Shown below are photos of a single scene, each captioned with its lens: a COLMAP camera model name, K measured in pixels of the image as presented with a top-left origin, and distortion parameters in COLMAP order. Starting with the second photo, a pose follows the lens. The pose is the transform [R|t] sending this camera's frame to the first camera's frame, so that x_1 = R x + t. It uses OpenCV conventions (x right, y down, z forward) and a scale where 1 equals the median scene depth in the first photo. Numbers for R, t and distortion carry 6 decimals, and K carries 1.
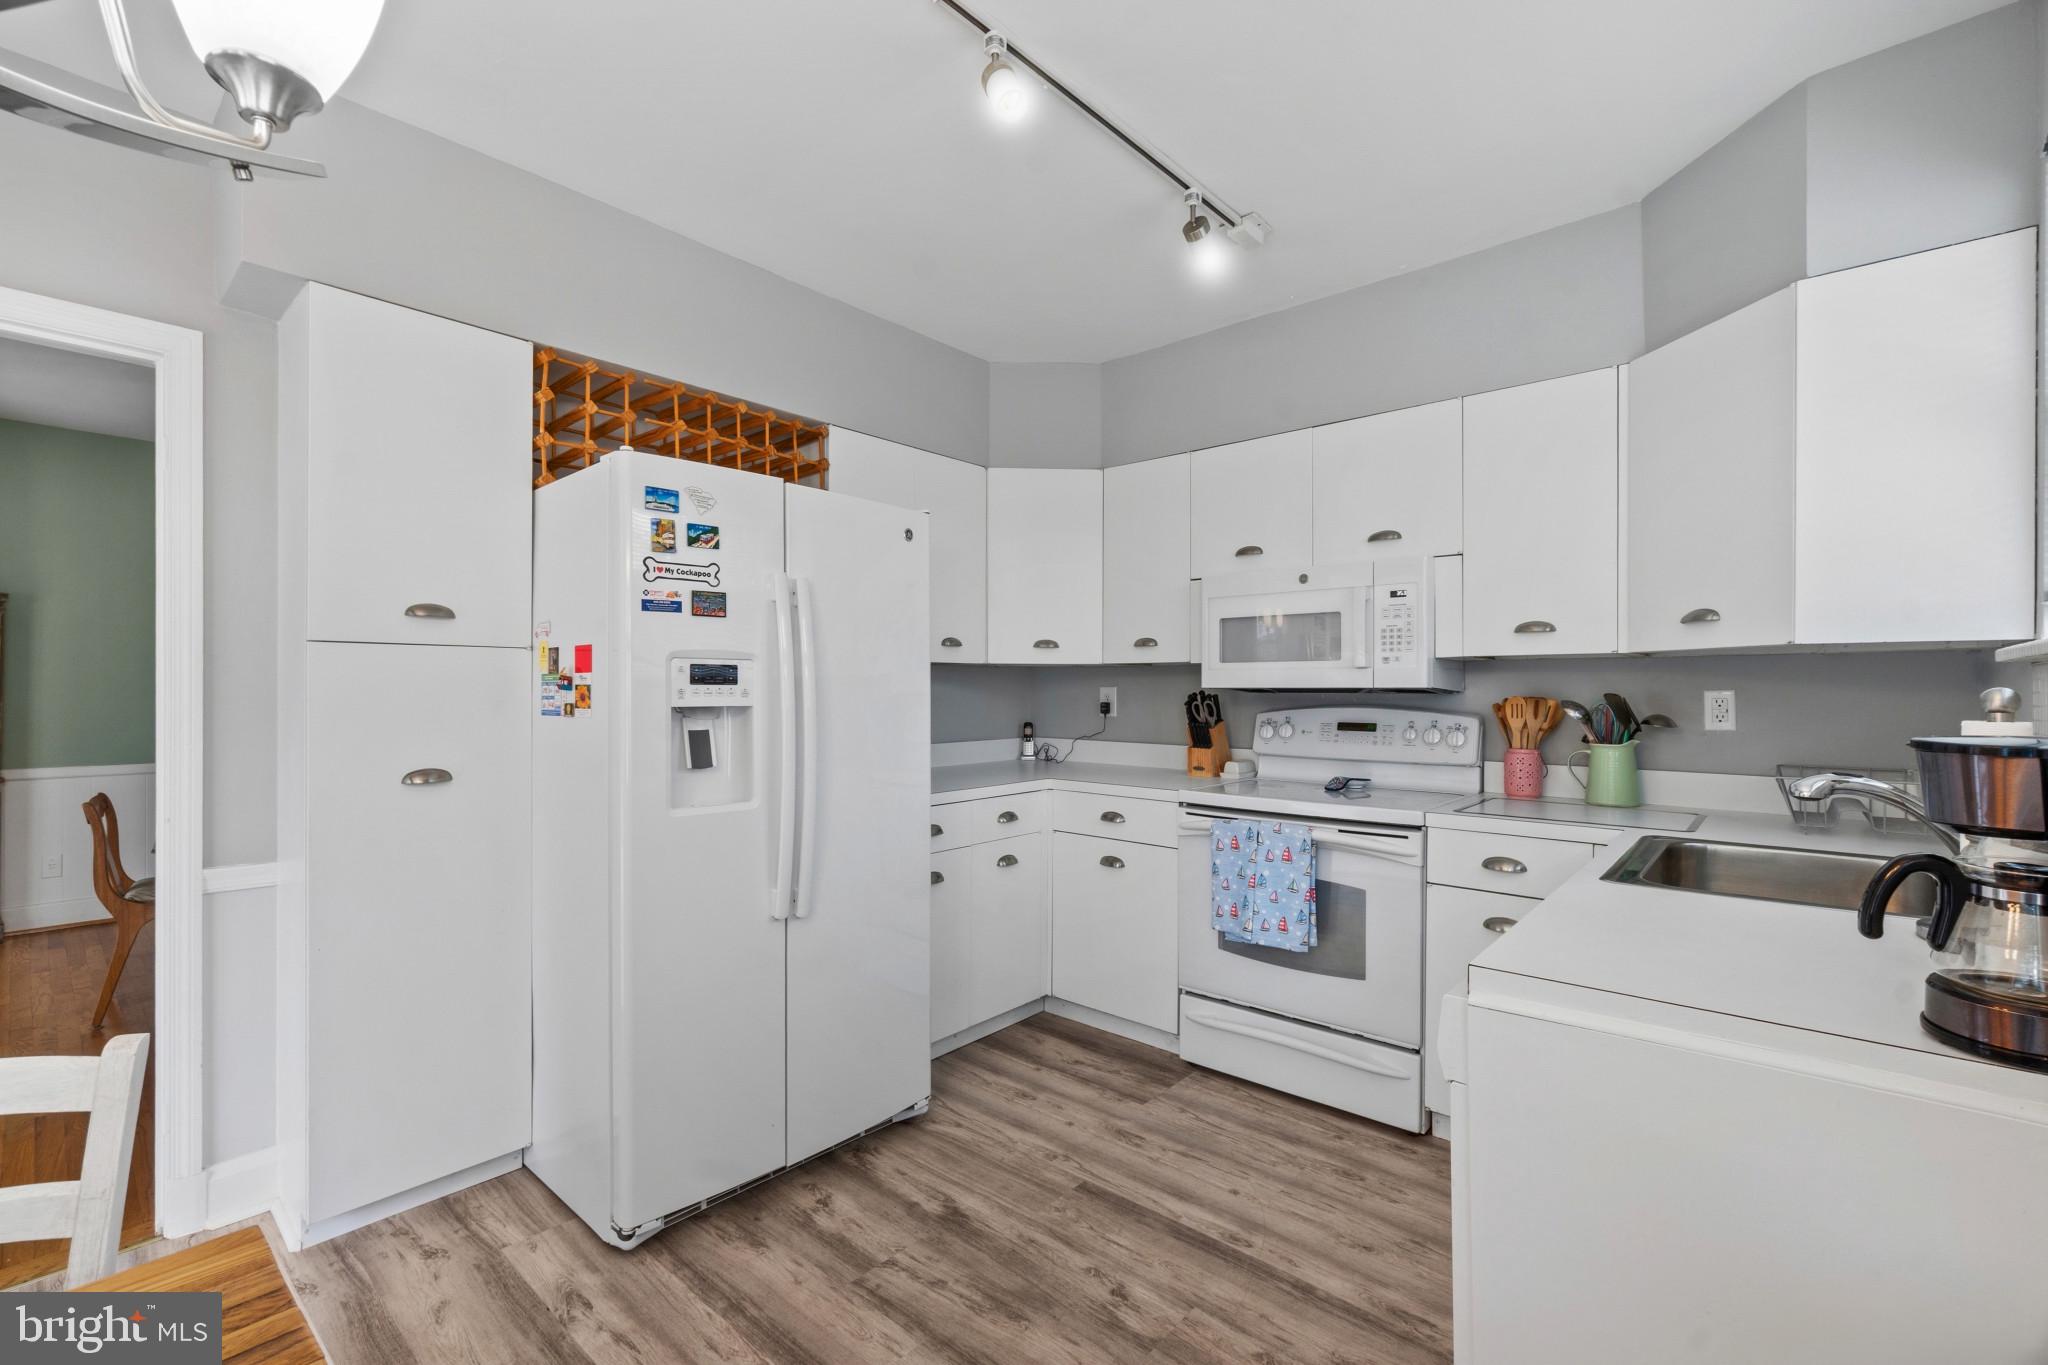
lens RADIAL K [[879.0, 0, 1012.1], [0, 879.0, 686.4], [0, 0, 1]] dist [-0.007651, 0.000312]
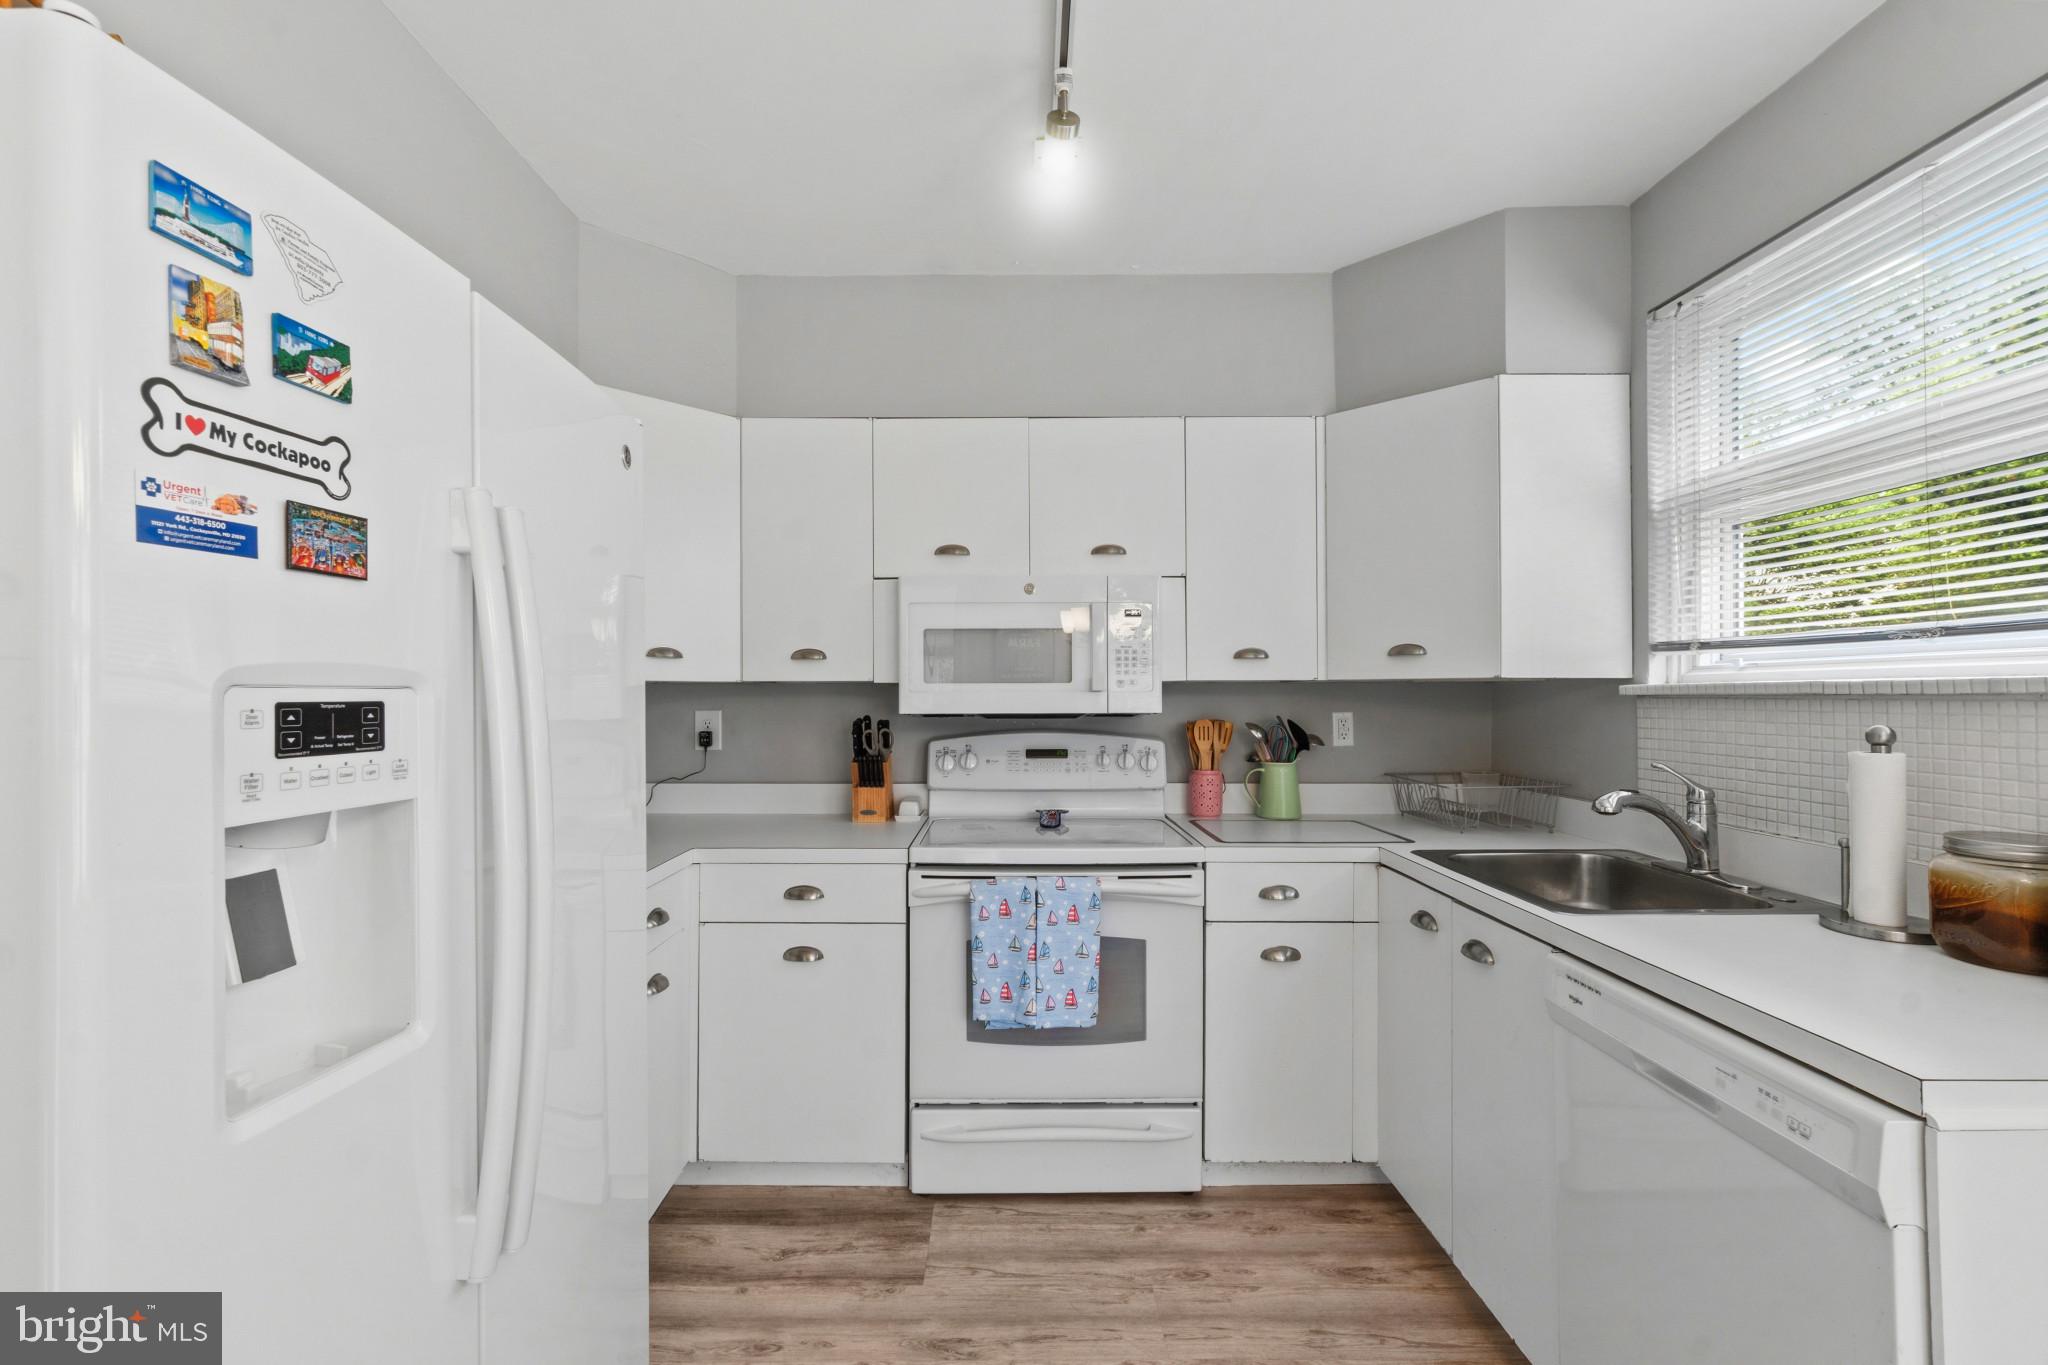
lens RADIAL K [[879.0, 0, 1029.9], [0, 879.0, 686.0], [0, 0, 1]] dist [-0.007651, 0.000312]
pose [[0.747913, 0.003596, 0.663787, -0.282235], [0.001876, 0.999970, -0.007532, -0.021918], [-0.663794, 0.006879, 0.747884, 0.395979]]
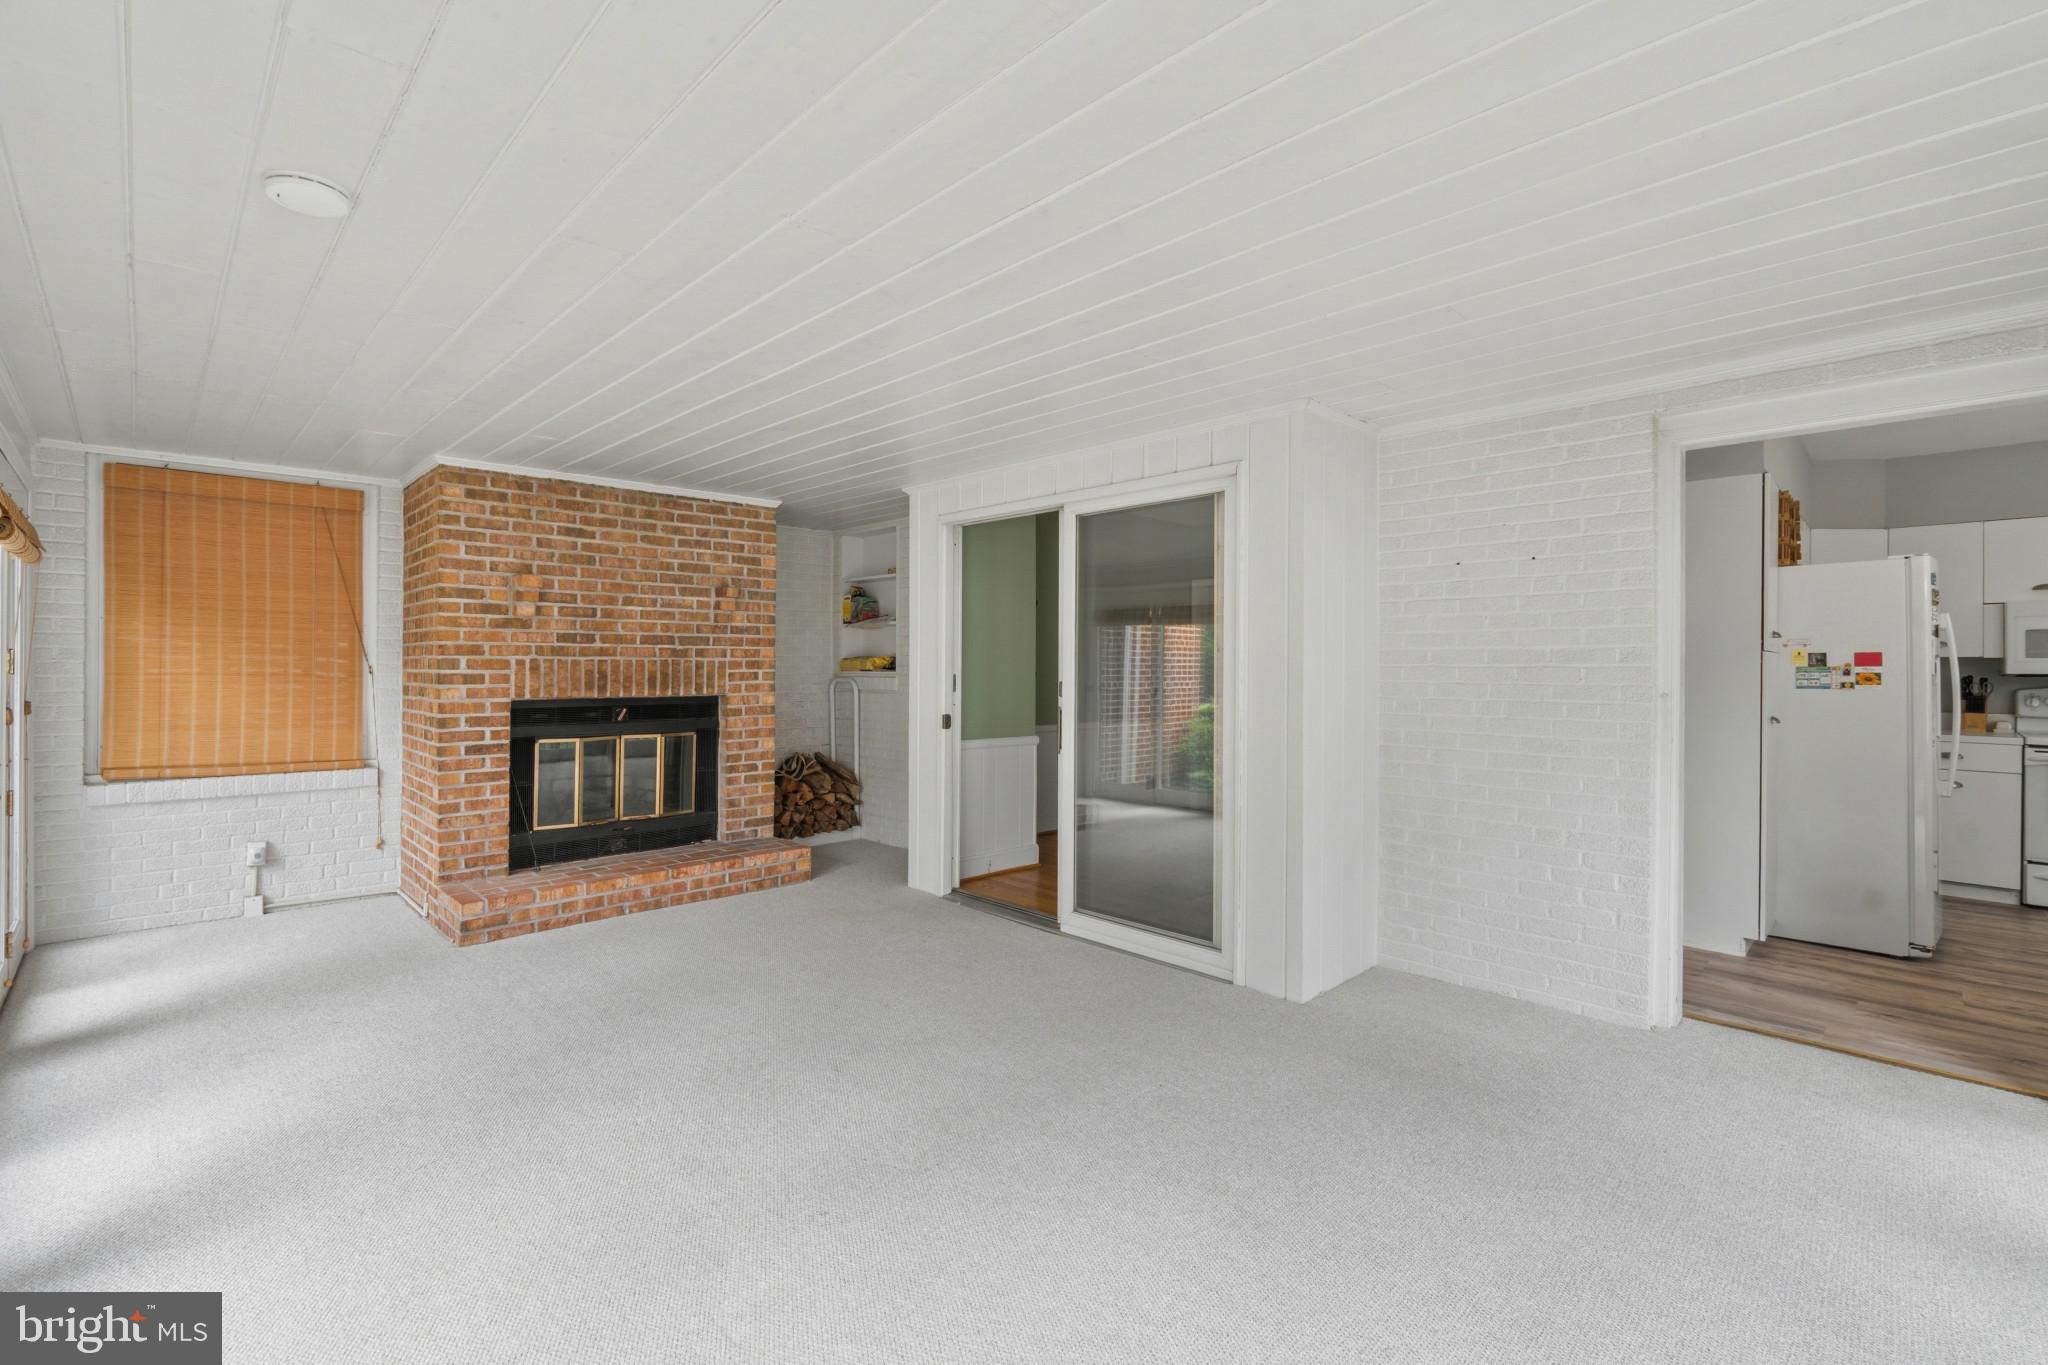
lens RADIAL K [[879.0, 0, 1018.2], [0, 879.0, 674.3], [0, 0, 1]] dist [-0.007651, 0.000312]
pose [[0.994115, 0.001412, -0.108319, -1.685944], [-0.002009, 0.999983, -0.005396, 0.018336], [0.108309, 0.005582, 0.994102, -0.901825]]
